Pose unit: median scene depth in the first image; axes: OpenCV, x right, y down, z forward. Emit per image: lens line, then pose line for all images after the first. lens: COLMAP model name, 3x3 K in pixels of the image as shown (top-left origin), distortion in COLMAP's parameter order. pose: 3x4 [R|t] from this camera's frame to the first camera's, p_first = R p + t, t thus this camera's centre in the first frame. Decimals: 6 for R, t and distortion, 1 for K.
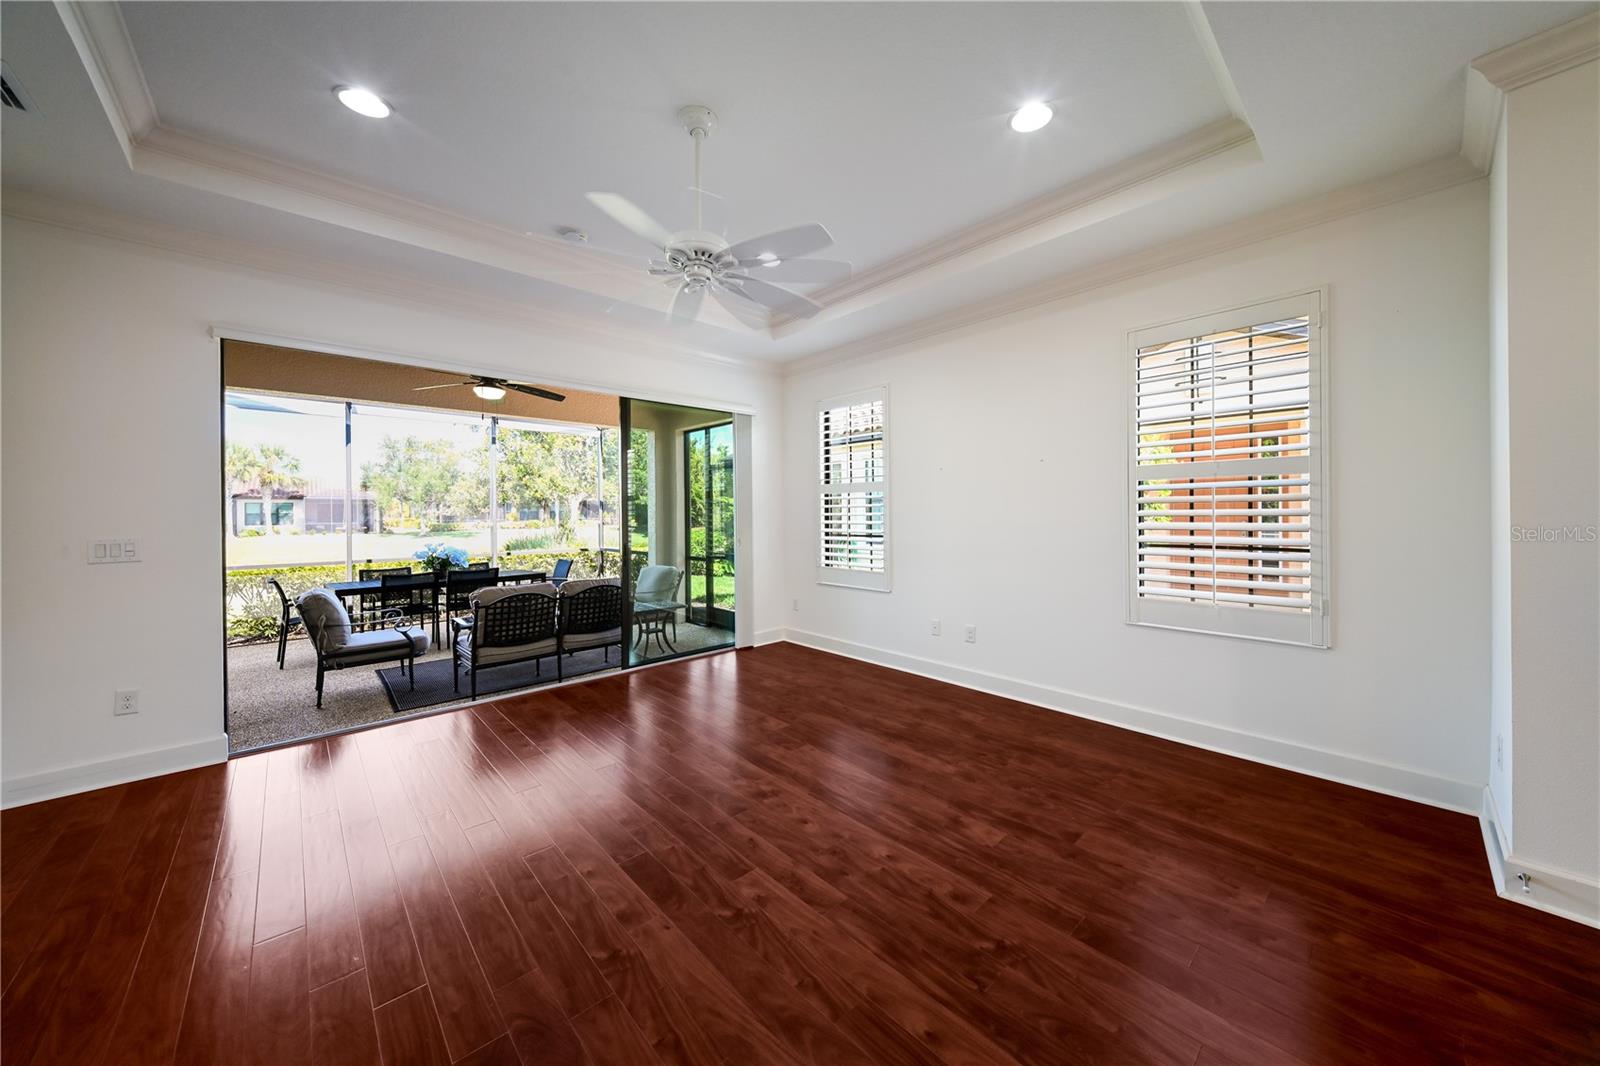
lens RADIAL K [[555.6, 0, 813.1], [0, 555.6, 511.9], [0, 0, 1]] dist [0.008040, -0.000143]
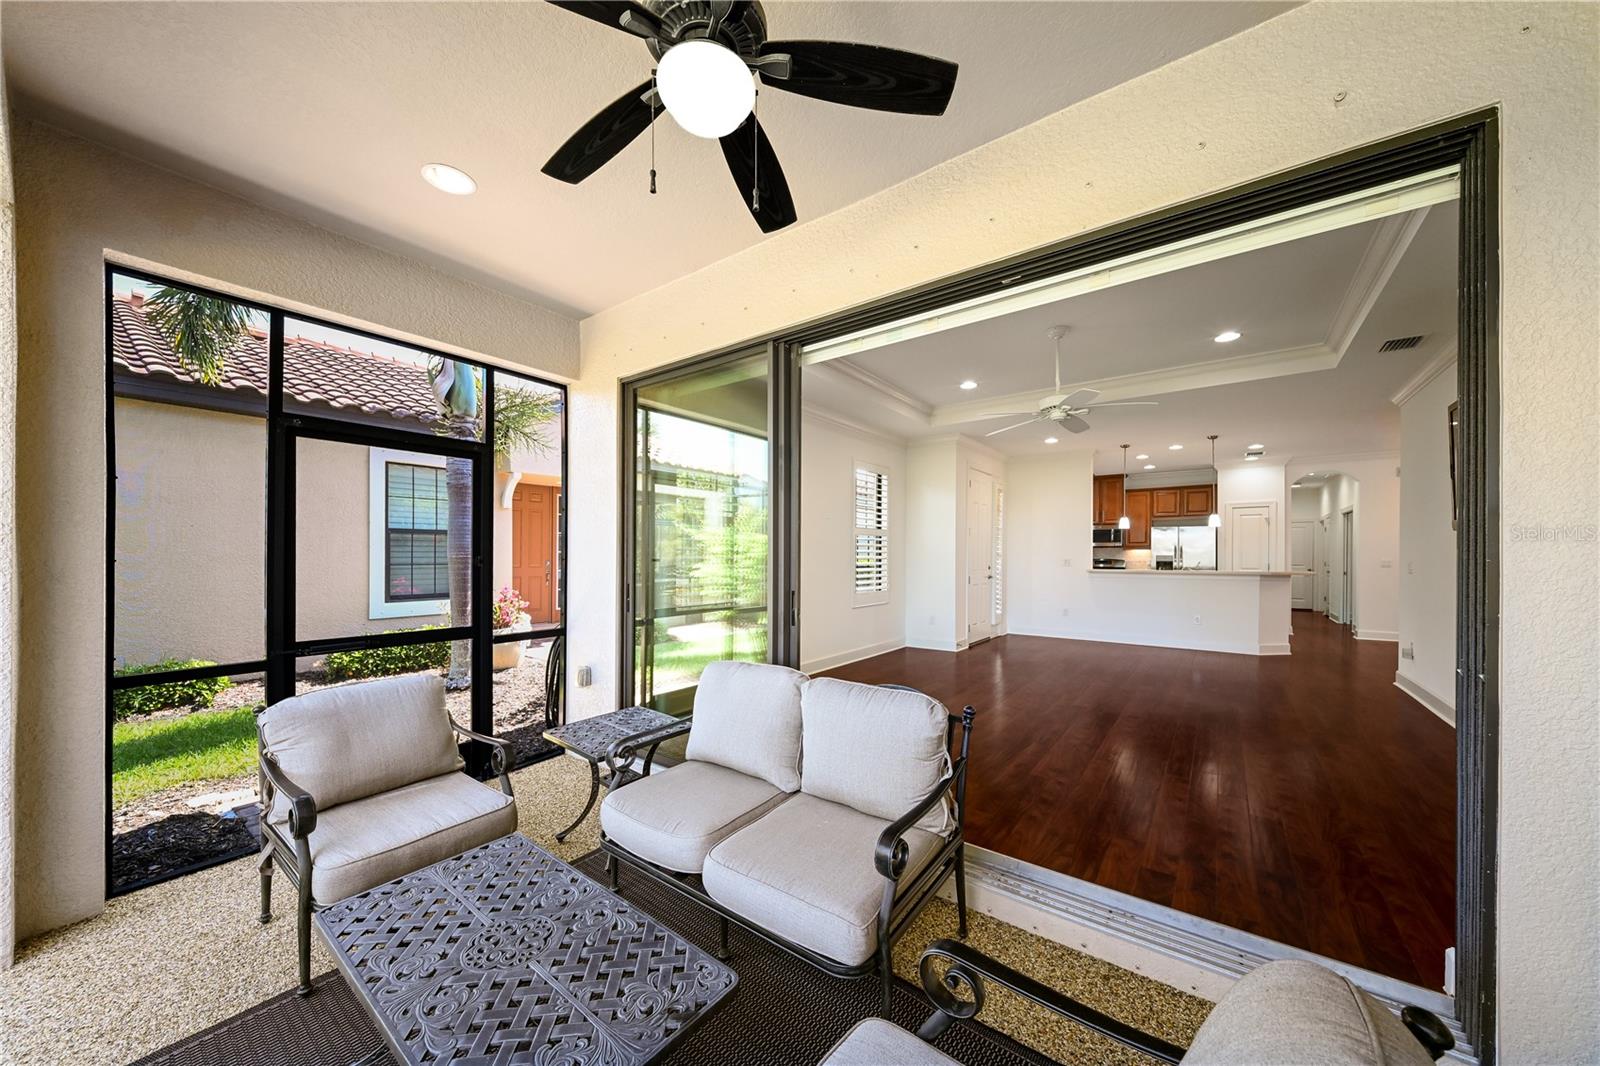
lens RADIAL K [[552.3, 0, 803.8], [0, 552.3, 553.1], [0, 0, 1]] dist [0.005559, -0.000007]
pose [[-0.172383, 0.010256, 0.984977, -0.955418], [-0.001459, 0.999942, -0.010668, 0.022494], [-0.985029, -0.003276, -0.172358, 1.106251]]
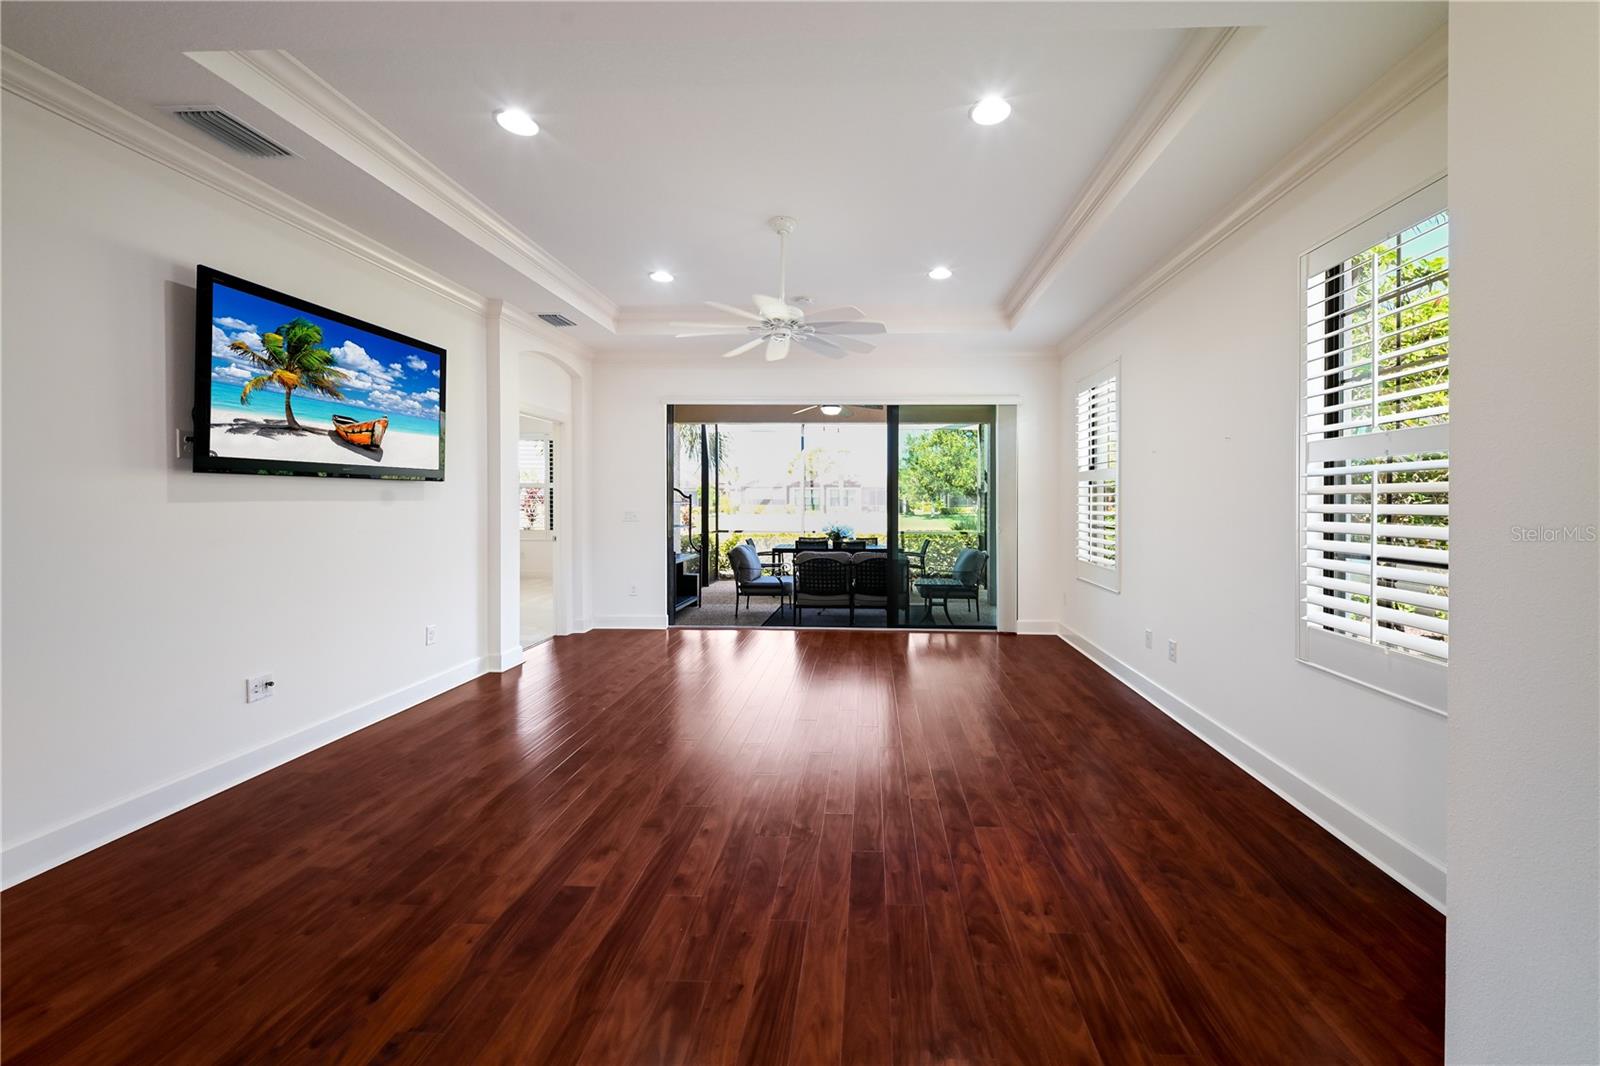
lens RADIAL K [[582.2, 0, 849.9], [0, 582.2, 505.3], [0, 0, 1]] dist [0.000653, -0.000087]
pose [[0.702759, 0.018421, -0.711190, 0.506486], [-0.010329, 0.999824, 0.015690, -0.006147], [0.711353, -0.003680, 0.702825, 0.040165]]
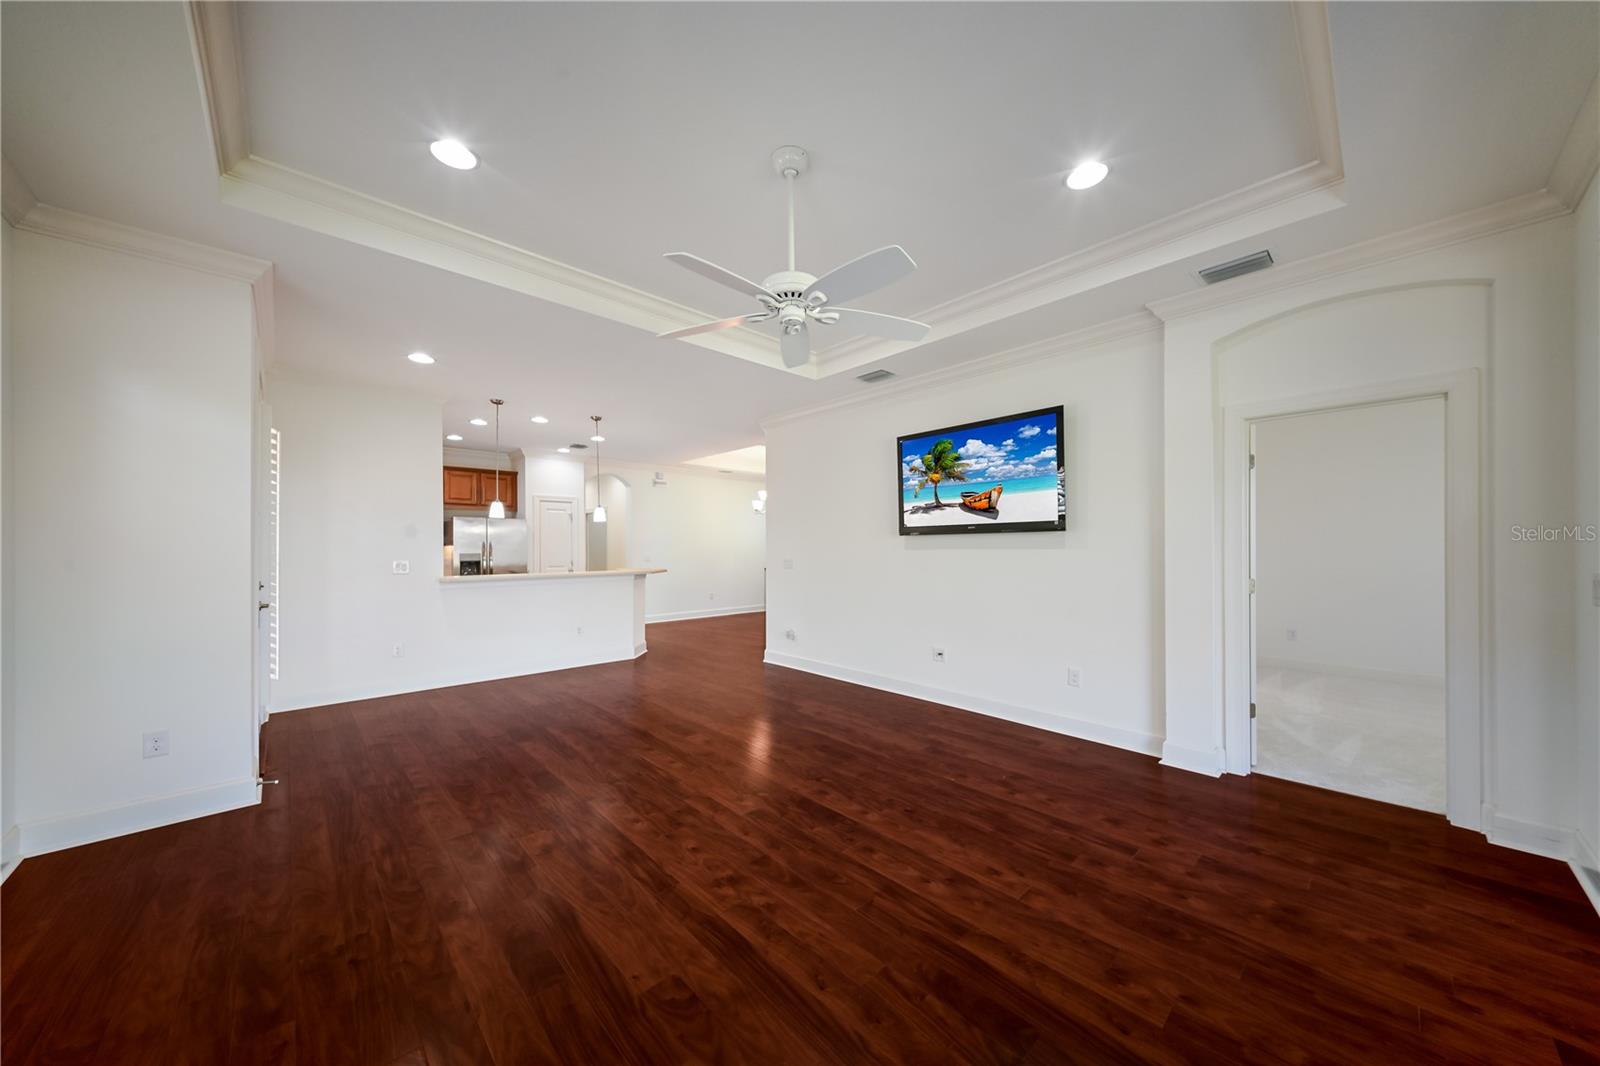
lens RADIAL K [[543.1, 0, 807.8], [0, 543.1, 547.5], [0, 0, 1]] dist [0.013404, -0.000041]
pose [[-0.999948, 0.009258, -0.004162, -0.116491], [0.009266, 0.999955, -0.001915, 0.001554], [0.004144, -0.001953, -0.999990, 1.036530]]
